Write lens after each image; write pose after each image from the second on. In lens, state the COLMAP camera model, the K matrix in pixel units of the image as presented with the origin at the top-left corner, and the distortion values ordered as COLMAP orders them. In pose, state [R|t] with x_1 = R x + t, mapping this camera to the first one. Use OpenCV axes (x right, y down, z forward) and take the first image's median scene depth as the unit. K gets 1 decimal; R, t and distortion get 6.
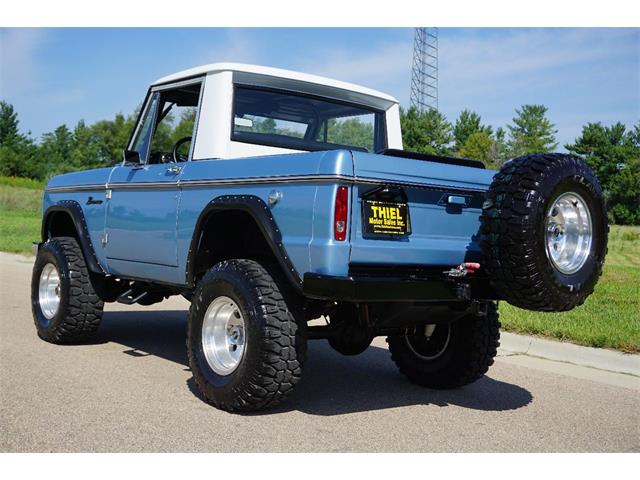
lens RADIAL K [[793.4, 0, 320.0], [0, 793.4, 240.0], [0, 0, 1]] dist [0.282997, 0.008355]
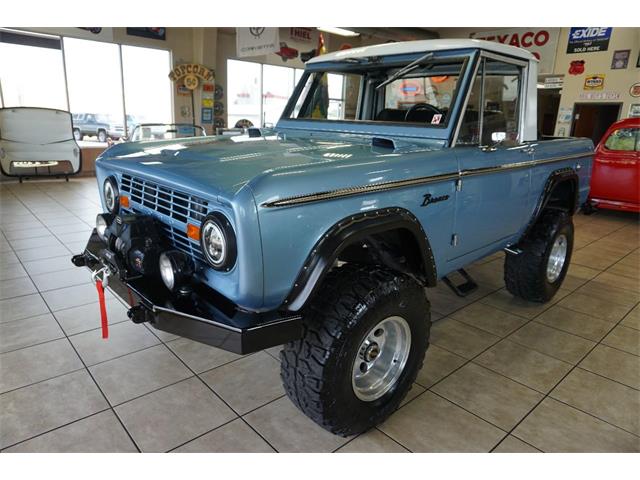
lens RADIAL K [[431.0, 0, 318.3], [0, 431.0, 239.6], [0, 0, 1]] dist [-0.035800, 0.033141]
pose [[-0.069671, -0.328302, 0.942000, -0.931826], [-0.022882, 0.944572, 0.327506, -0.195407], [-0.997308, 0.001263, -0.073322, 1.639929]]
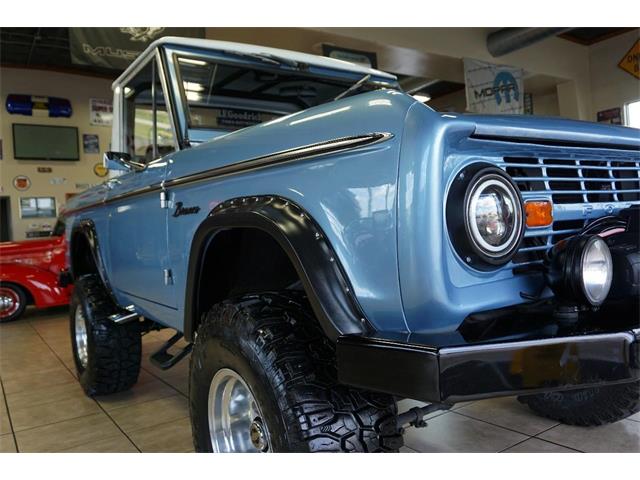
lens RADIAL K [[518.7, 0, 317.4], [0, 518.7, 238.9], [0, 0, 1]] dist [0.004201, 0.001883]
pose [[-0.997703, 0.000974, 0.067734, -0.208585], [0.002943, 0.999576, 0.028983, -0.033836], [-0.067677, 0.029116, -0.997282, 2.213049]]
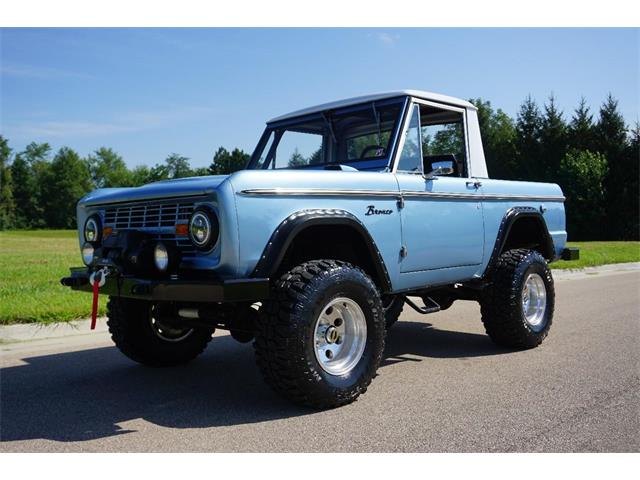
lens RADIAL K [[654.2, 0, 319.4], [0, 654.2, 241.5], [0, 0, 1]] dist [-0.003559, -0.000996]
pose [[-0.116400, -0.064205, 0.991125, -1.387098], [0.023209, 0.997460, 0.067341, -0.089799], [-0.992931, 0.030841, -0.114614, 1.655251]]
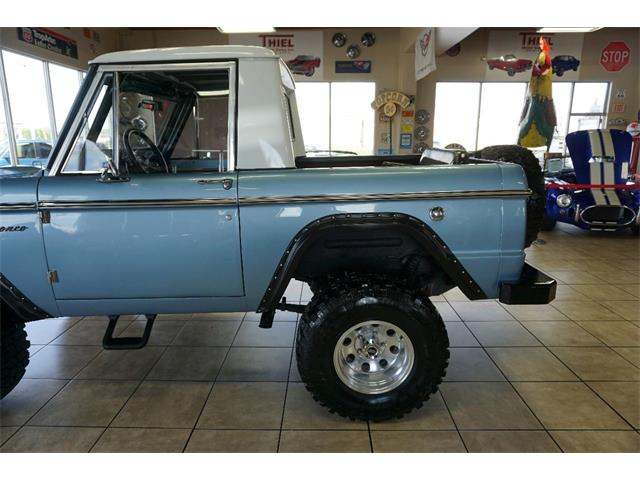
lens RADIAL K [[429.9, 0, 317.6], [0, 429.9, 237.8], [0, 0, 1]] dist [-0.040004, 0.036671]
pose [[0.628163, -0.235837, 0.741480, -0.551719], [0.057387, 0.964406, 0.258125, -0.171097], [-0.775963, -0.119593, 0.619338, 0.800157]]
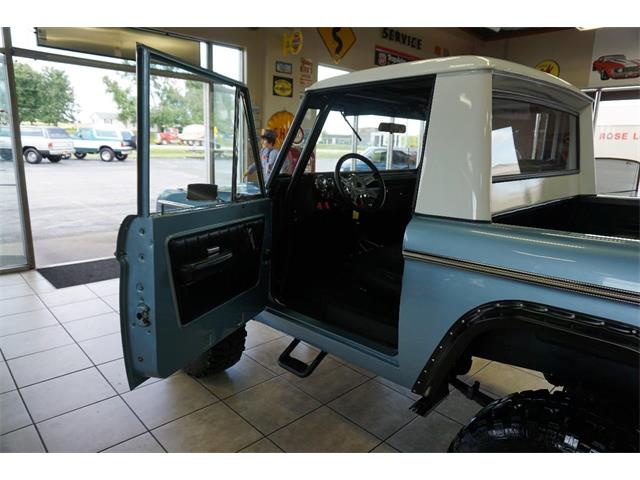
lens RADIAL K [[424.4, 0, 315.1], [0, 424.4, 237.6], [0, 0, 1]] dist [-0.001638, 0.003842]
pose [[0.994612, -0.053599, 0.088733, -0.333053], [0.034473, 0.978257, 0.204510, -0.189180], [-0.097765, -0.200349, 0.974834, 0.809368]]
